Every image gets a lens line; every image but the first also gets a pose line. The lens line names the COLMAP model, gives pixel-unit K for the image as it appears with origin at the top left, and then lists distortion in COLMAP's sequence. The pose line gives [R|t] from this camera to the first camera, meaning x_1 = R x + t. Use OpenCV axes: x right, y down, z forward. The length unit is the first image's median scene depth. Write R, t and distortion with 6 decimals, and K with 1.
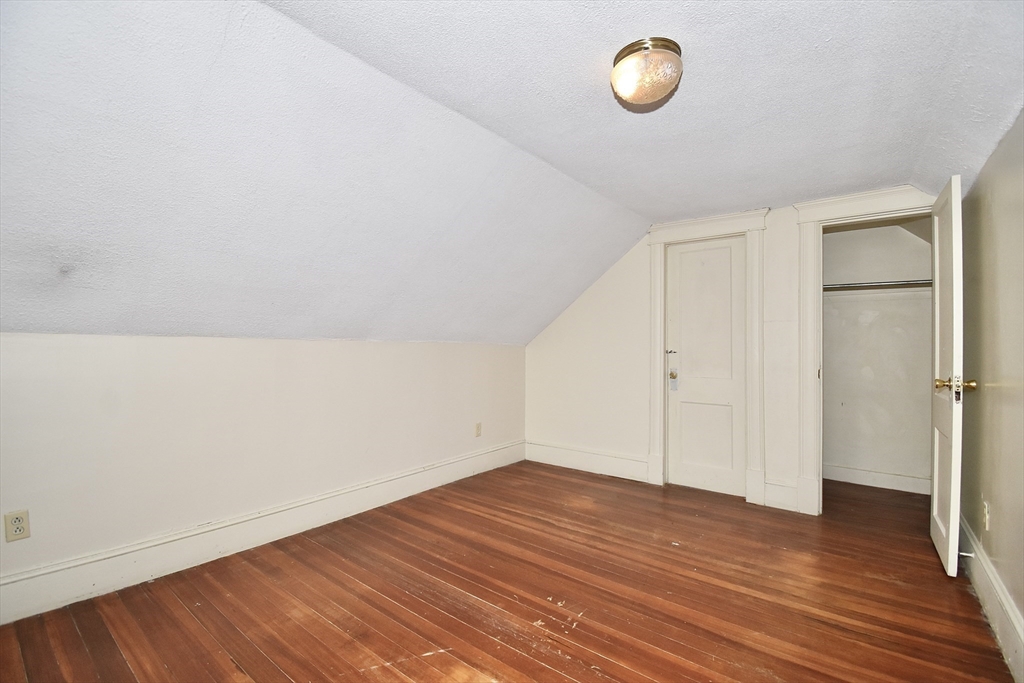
lens RADIAL K [[449.2, 0, 512.1], [0, 449.2, 346.2], [0, 0, 1]] dist [0.021625, -0.025378]
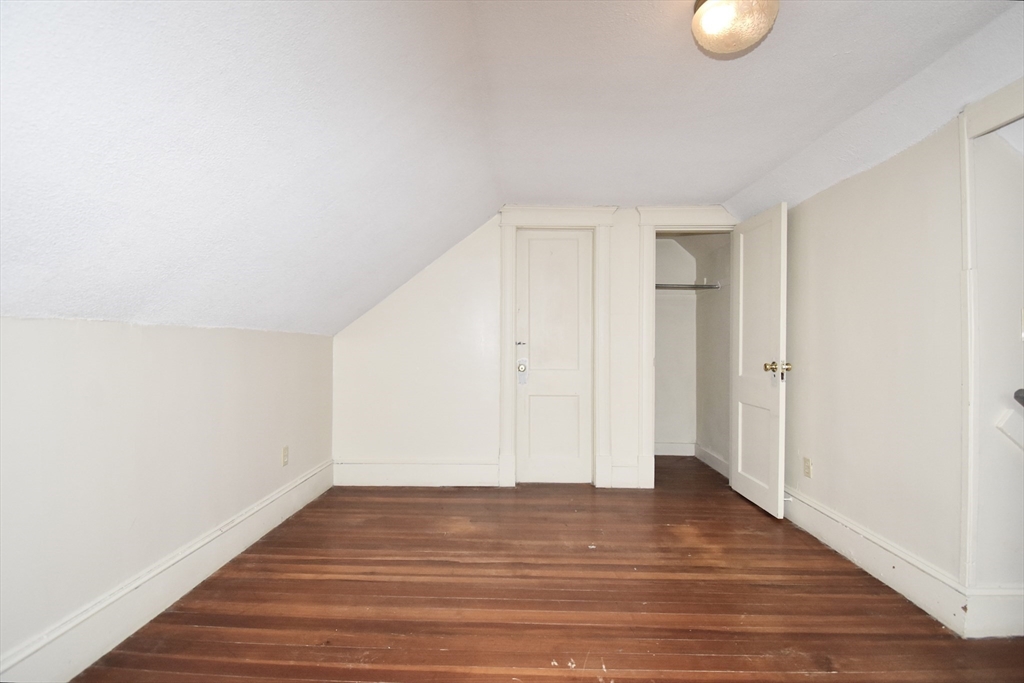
lens RADIAL K [[468.0, 0, 512.6], [0, 468.0, 344.6], [0, 0, 1]] dist [0.024702, -0.029960]
pose [[0.801095, -0.003293, 0.598528, -0.323661], [-0.002526, 0.999957, 0.008882, 0.008460], [-0.598531, -0.008628, 0.801053, 0.293789]]
